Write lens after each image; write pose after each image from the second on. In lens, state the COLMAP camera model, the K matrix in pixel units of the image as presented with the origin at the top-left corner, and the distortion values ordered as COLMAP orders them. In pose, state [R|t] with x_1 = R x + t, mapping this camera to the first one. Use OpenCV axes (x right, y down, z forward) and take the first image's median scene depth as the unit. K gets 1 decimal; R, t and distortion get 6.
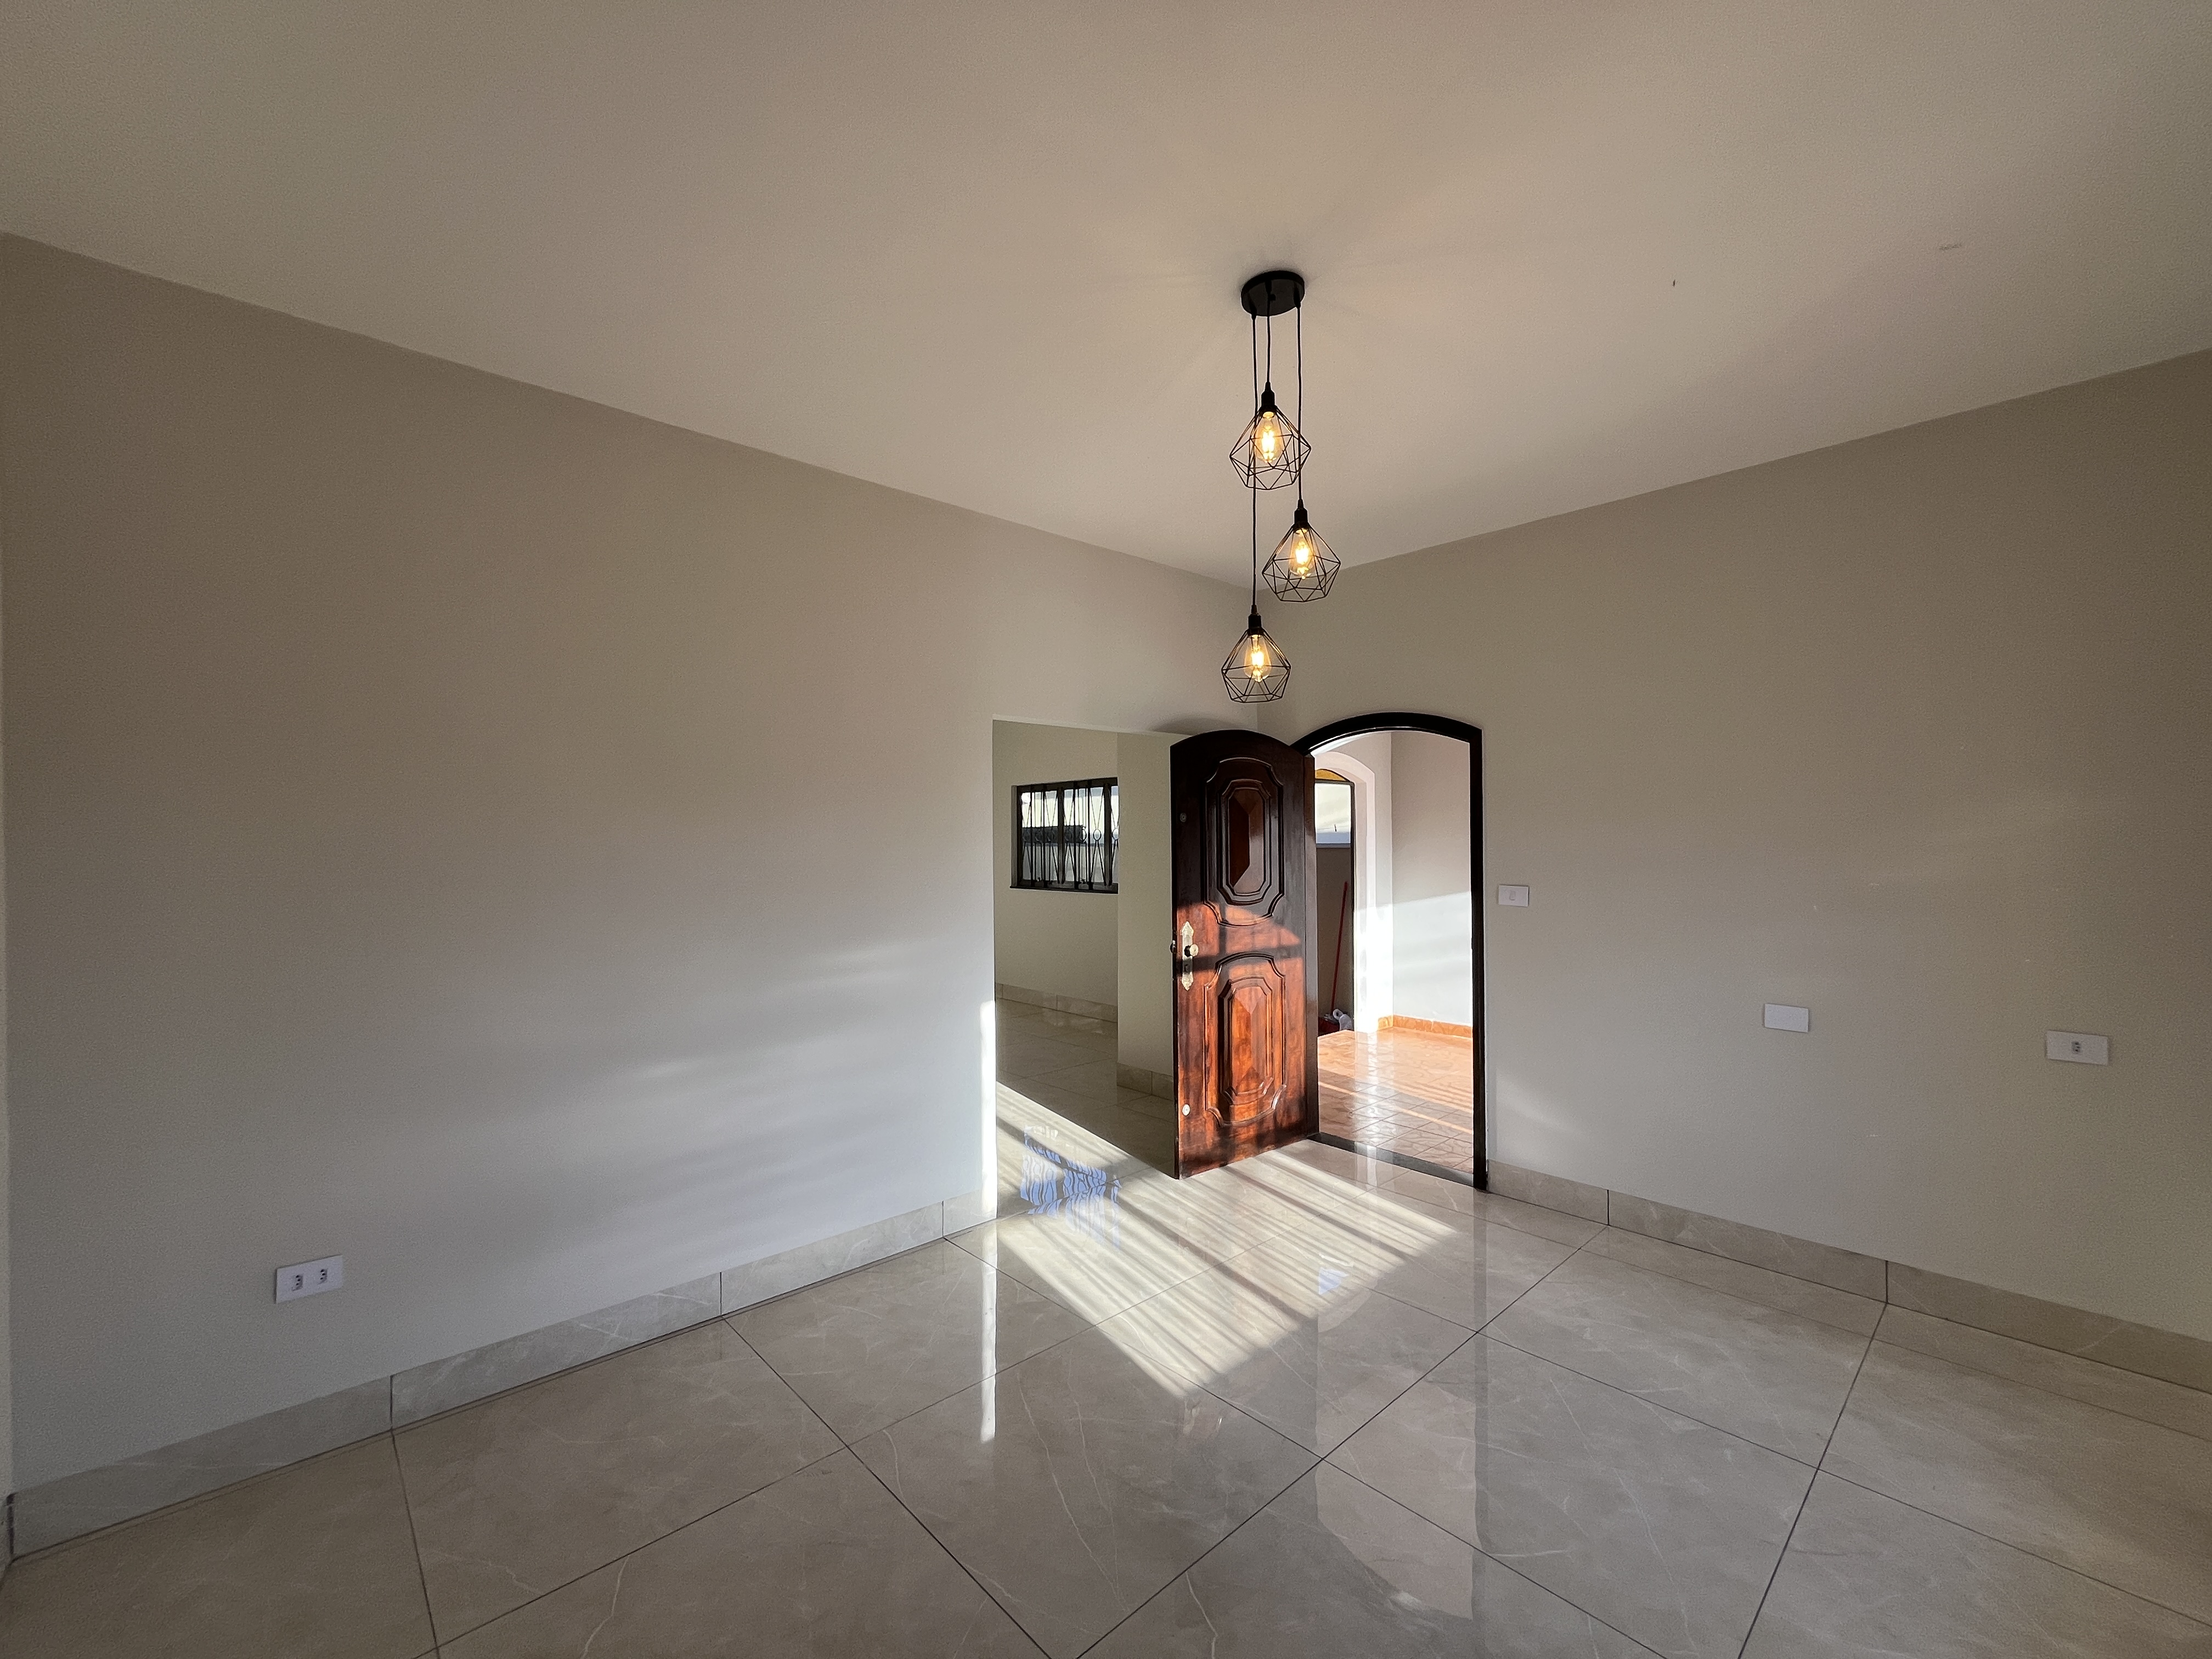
lens RADIAL K [[897.5, 0, 1104.9], [0, 897.5, 822.5], [0, 0, 1]] dist [-0.001199, -0.000362]
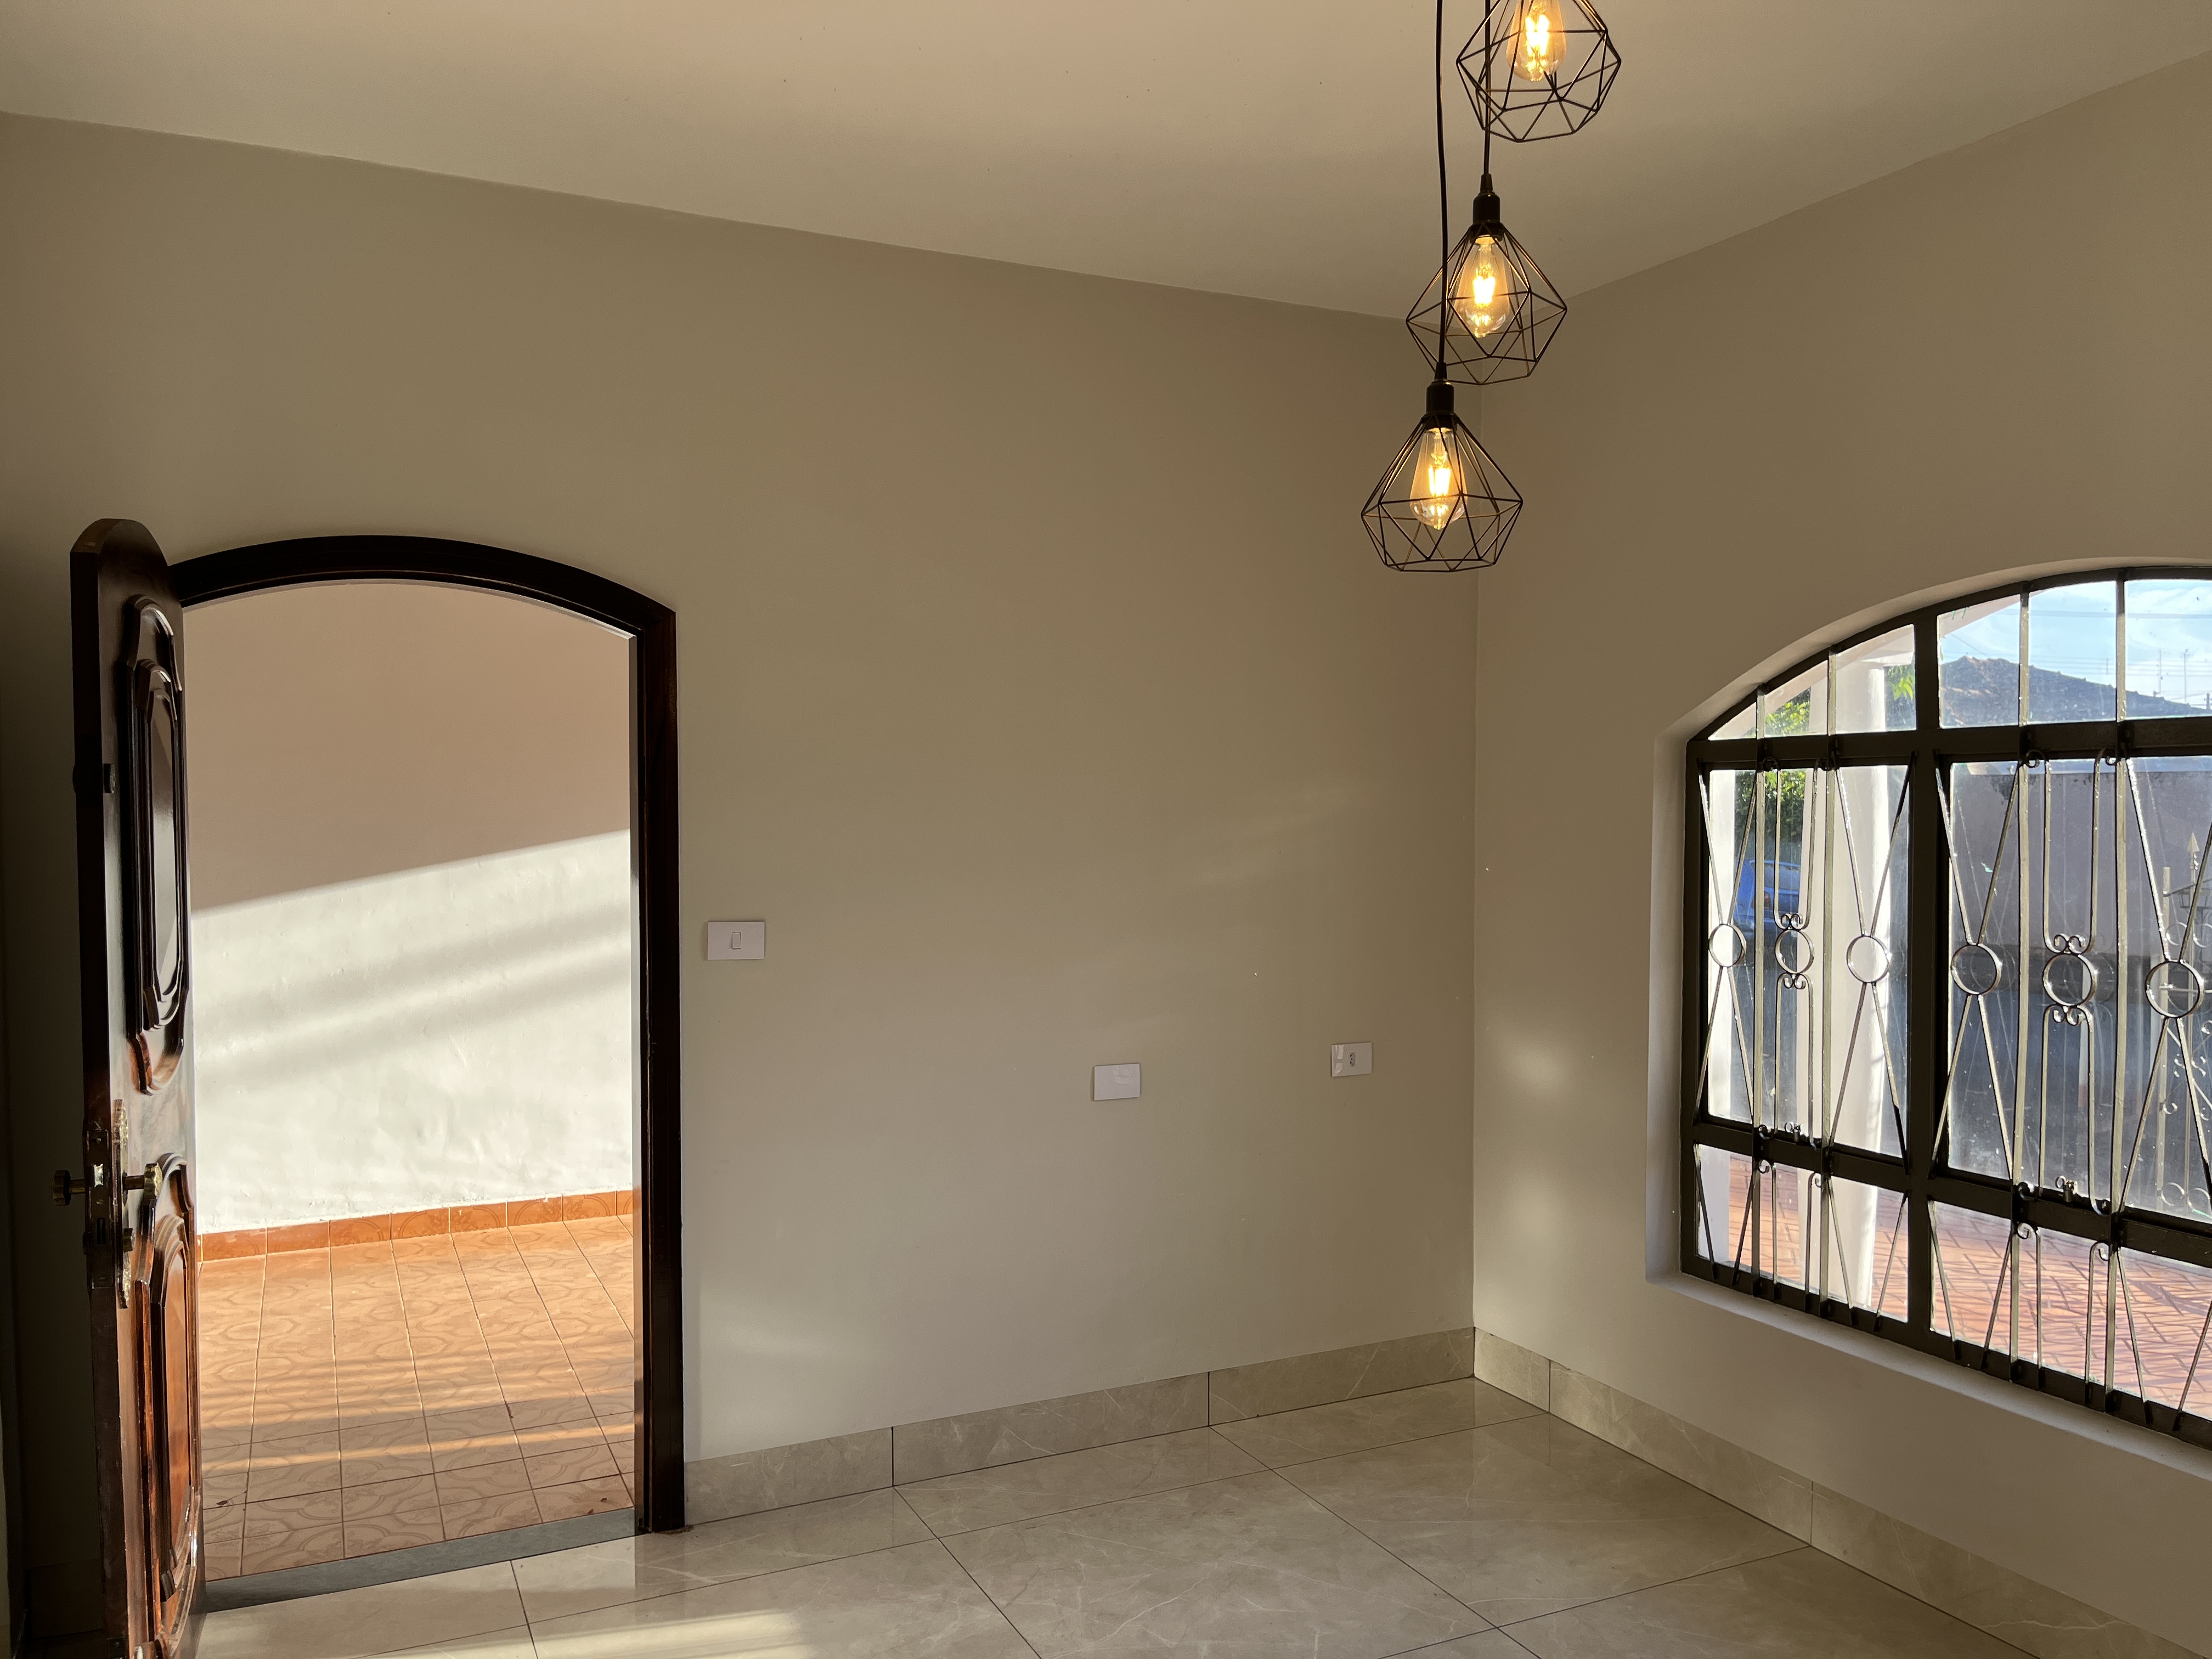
lens RADIAL K [[1672.9, 0, 1106.6], [0, 1672.9, 822.7], [0, 0, 1]] dist [0.031112, -0.034099]
pose [[0.304629, -0.010108, 0.952418, -0.529394], [-0.018375, 0.999695, 0.016487, -0.008919], [-0.952294, -0.022523, 0.304350, 0.646645]]
